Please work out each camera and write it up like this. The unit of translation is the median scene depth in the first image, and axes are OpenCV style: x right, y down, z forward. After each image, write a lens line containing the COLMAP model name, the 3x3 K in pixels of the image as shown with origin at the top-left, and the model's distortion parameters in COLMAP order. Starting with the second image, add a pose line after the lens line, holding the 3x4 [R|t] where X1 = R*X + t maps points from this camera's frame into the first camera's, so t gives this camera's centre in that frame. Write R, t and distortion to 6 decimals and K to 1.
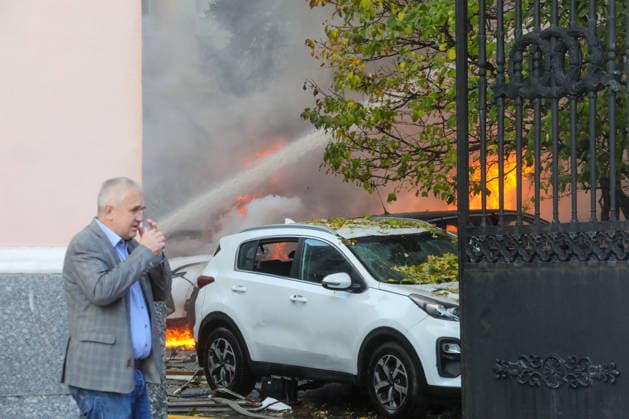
lens RADIAL K [[1110.1, 0, 314.5], [0, 1110.1, 209.5], [0, 0, 1]] dist [-0.027547, 0.003484]
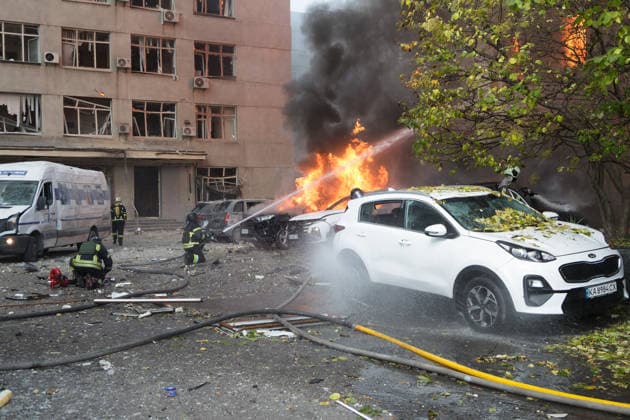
lens RADIAL K [[1111.9, 0, 315.0], [0, 1111.9, 210.0], [0, 0, 1]] dist [-0.027547, 0.003484]
pose [[0.991758, -0.020826, -0.126423, 0.048757], [0.025091, 0.999165, 0.032239, -0.009818], [0.125646, -0.035145, 0.991452, -0.409591]]
